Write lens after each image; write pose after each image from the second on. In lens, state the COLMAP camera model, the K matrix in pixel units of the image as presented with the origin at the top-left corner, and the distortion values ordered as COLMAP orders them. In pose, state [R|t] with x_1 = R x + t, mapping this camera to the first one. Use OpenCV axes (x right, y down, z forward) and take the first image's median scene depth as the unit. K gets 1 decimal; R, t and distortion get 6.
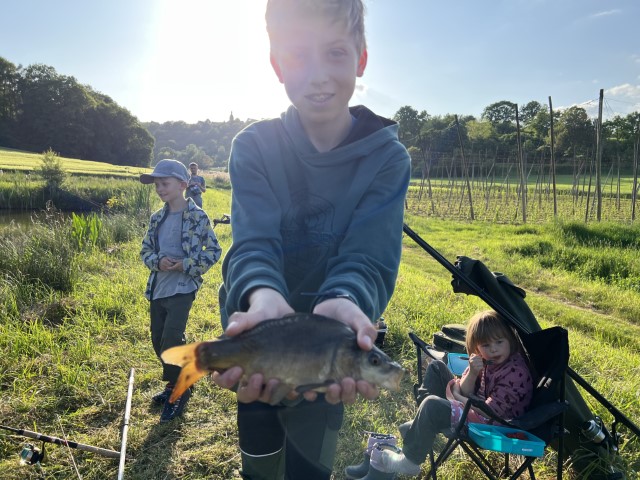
lens RADIAL K [[475.1, 0, 323.5], [0, 475.1, 241.6], [0, 0, 1]] dist [0.045953, -0.048255]
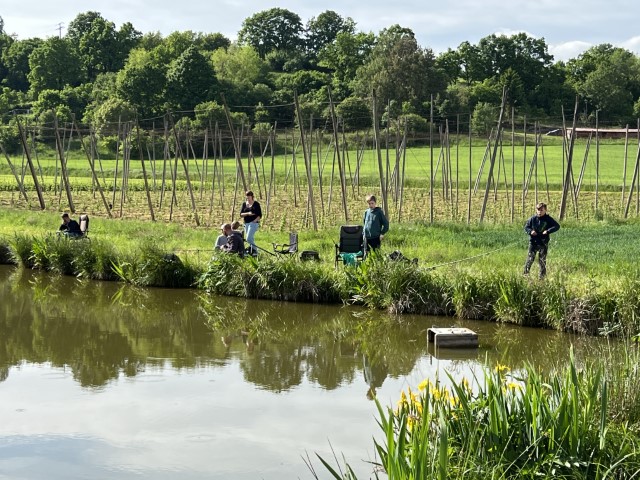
lens RADIAL K [[1065.3, 0, 321.9], [0, 1065.3, 241.6], [0, 0, 1]] dist [0.131200, 0.000000]
pose [[0.925405, -0.058831, 0.374386, -0.042335], [0.077840, 0.996321, -0.035845, 0.008182], [-0.370900, 0.062313, 0.926580, -0.116686]]
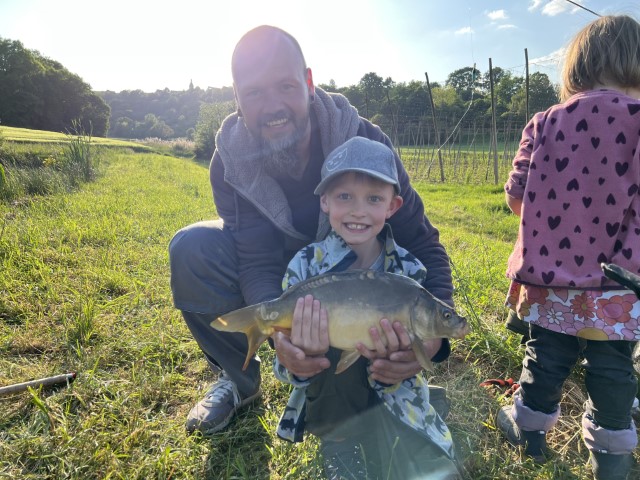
lens RADIAL K [[475.1, 0, 317.0], [0, 475.1, 239.3], [0, 0, 1]] dist [0.045953, -0.048255]
pose [[0.998177, -0.021556, 0.056374, -0.000276], [0.018360, 0.998228, 0.056606, 0.001775], [-0.057494, -0.055468, 0.996804, 0.007986]]
